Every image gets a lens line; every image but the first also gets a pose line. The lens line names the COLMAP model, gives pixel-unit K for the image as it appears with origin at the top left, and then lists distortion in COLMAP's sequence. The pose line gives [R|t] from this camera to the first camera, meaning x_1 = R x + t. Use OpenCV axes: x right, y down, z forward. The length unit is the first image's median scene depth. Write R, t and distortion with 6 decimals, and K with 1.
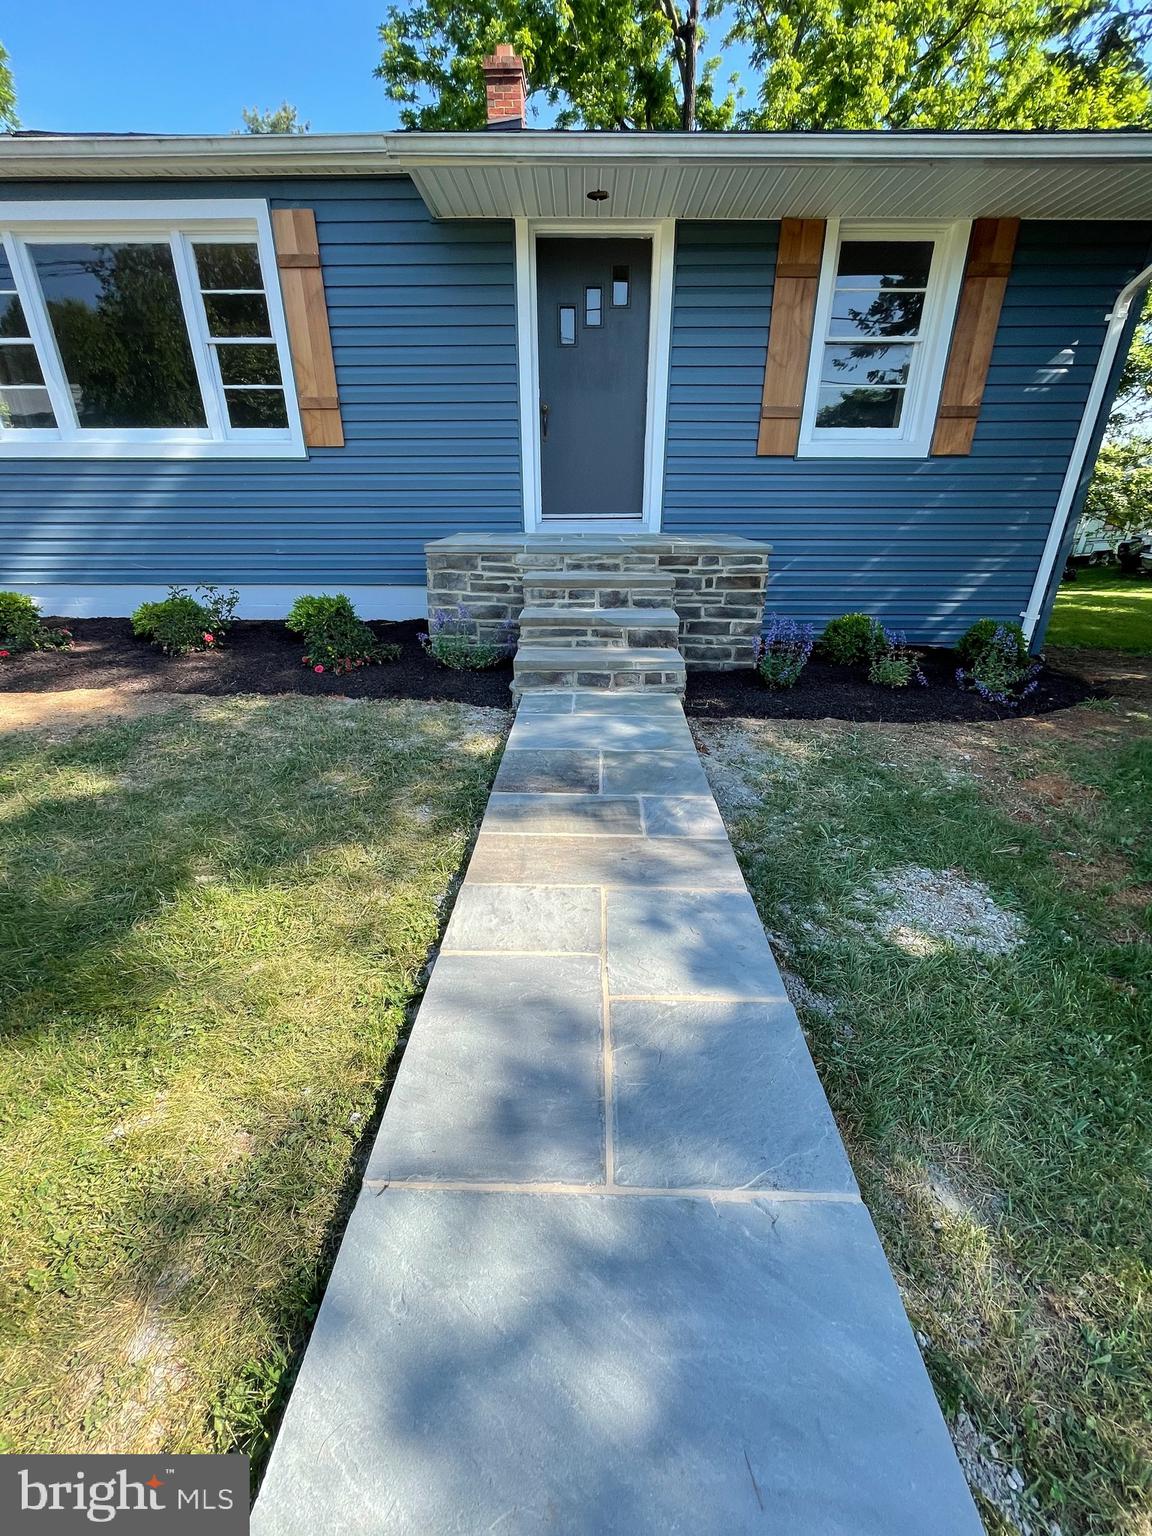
lens RADIAL K [[616.0, 0, 576.0], [0, 616.0, 768.0], [0, 0, 1]] dist [0.001094, 0.000648]
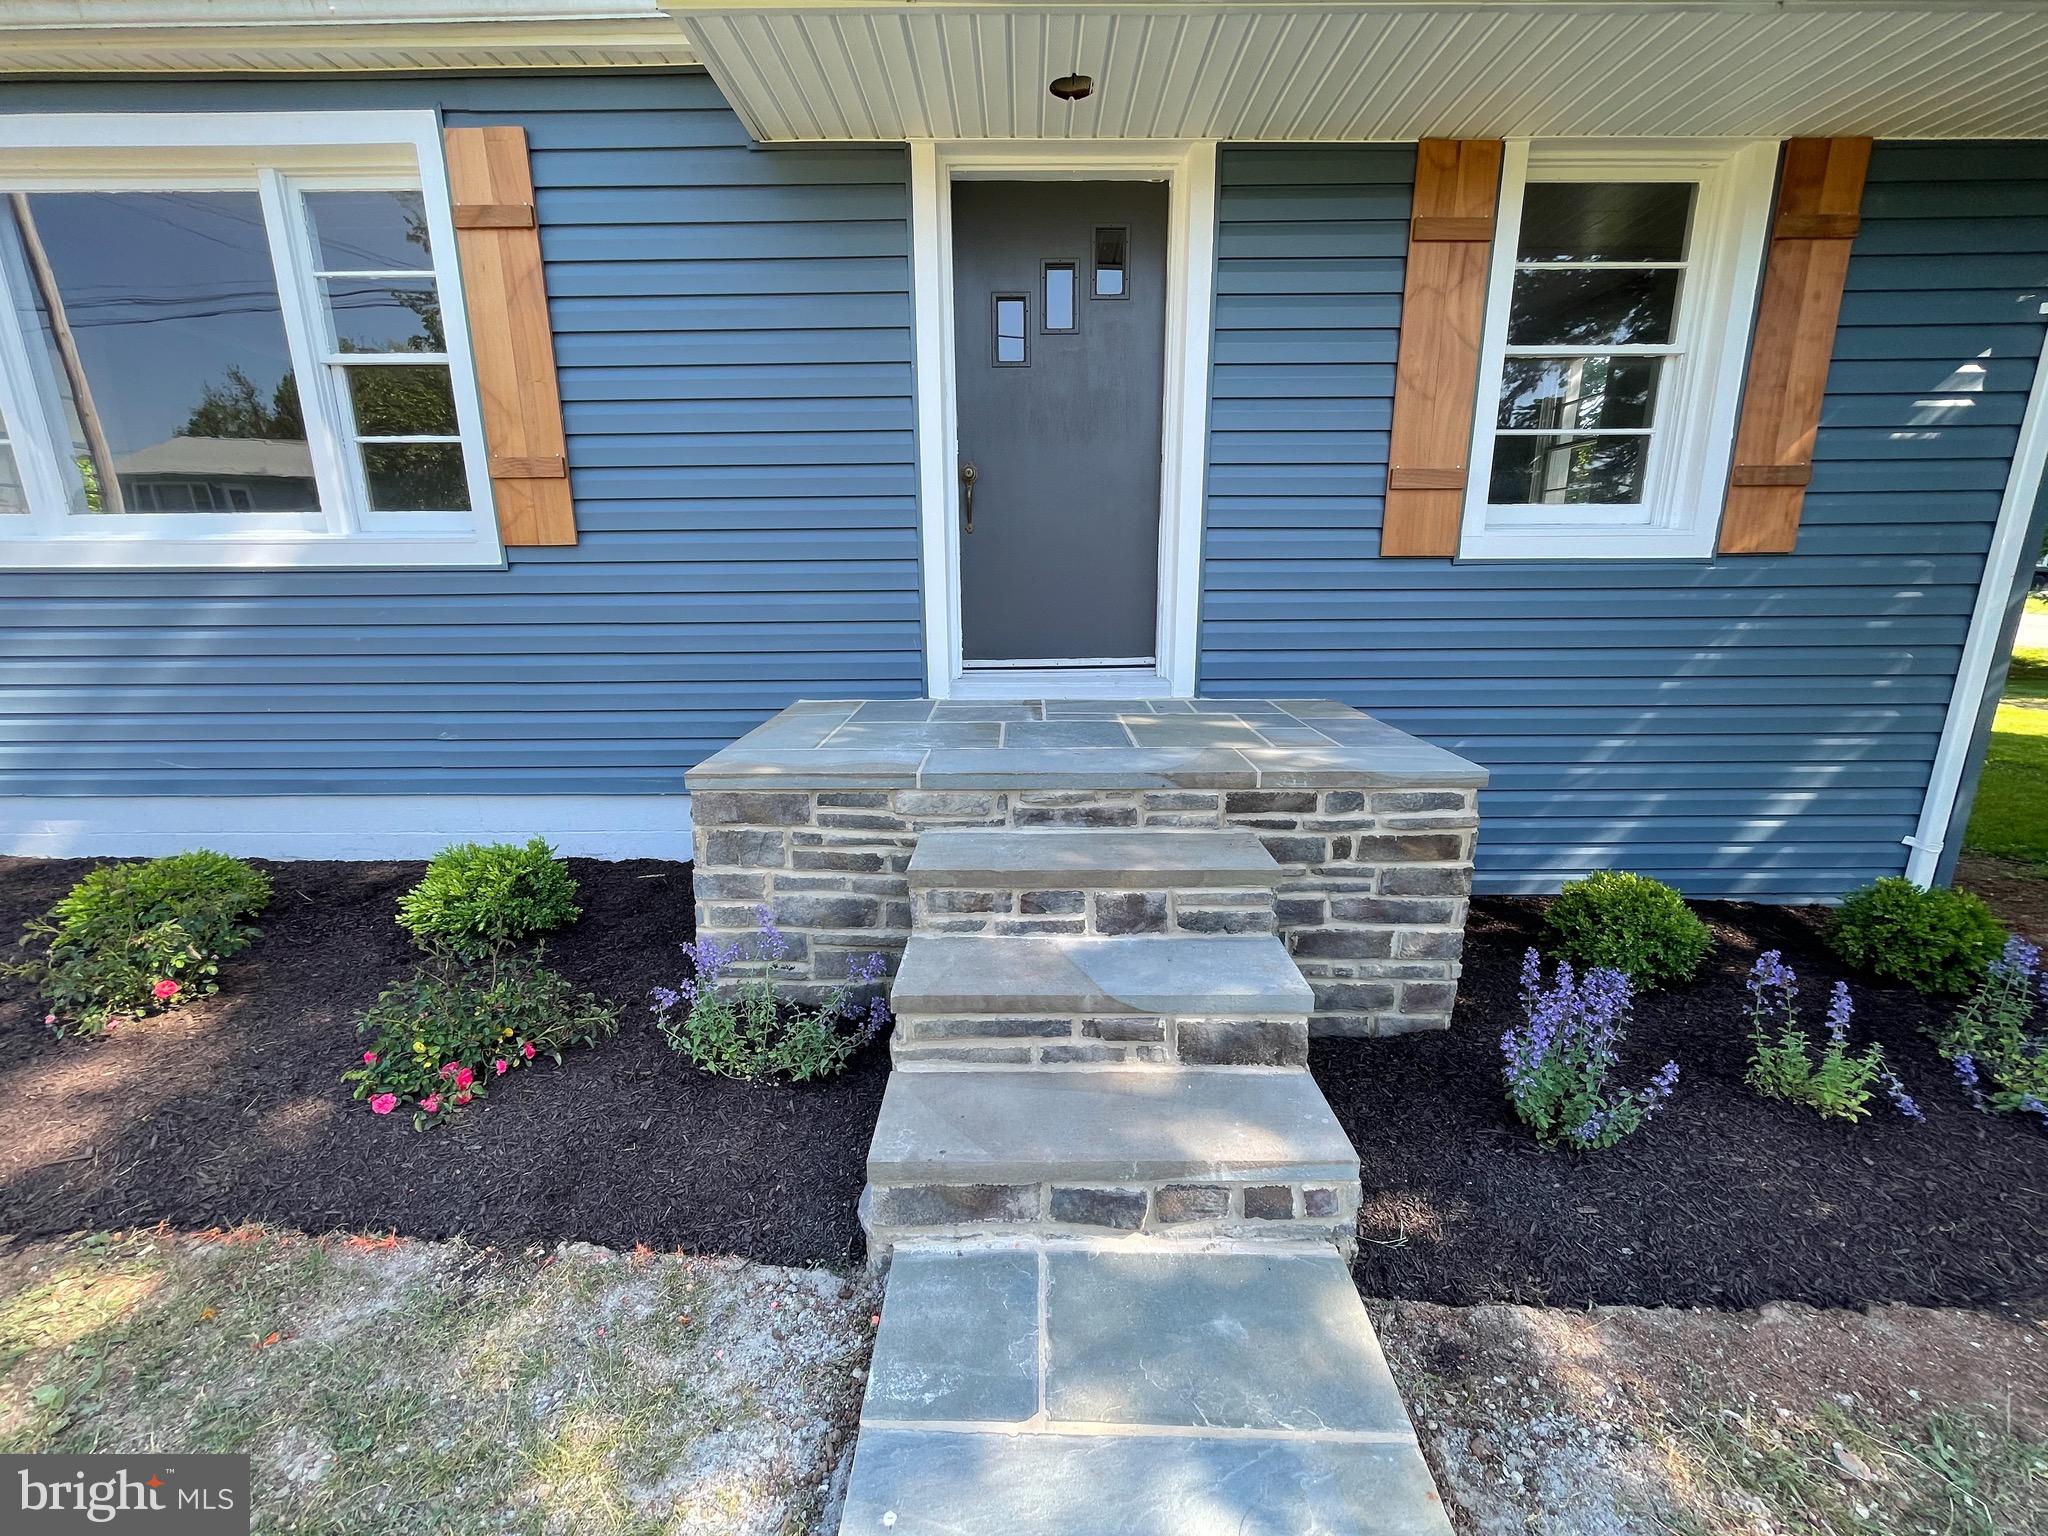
lens RADIAL K [[821.3, 0, 1024.0], [0, 821.3, 768.0], [0, 0, 1]] dist [0.001094, 0.000648]
pose [[0.999951, -0.007806, 0.006012, -0.010836], [0.008701, 0.985907, -0.167067, -0.247748], [-0.004623, 0.167111, 0.985927, 0.397477]]
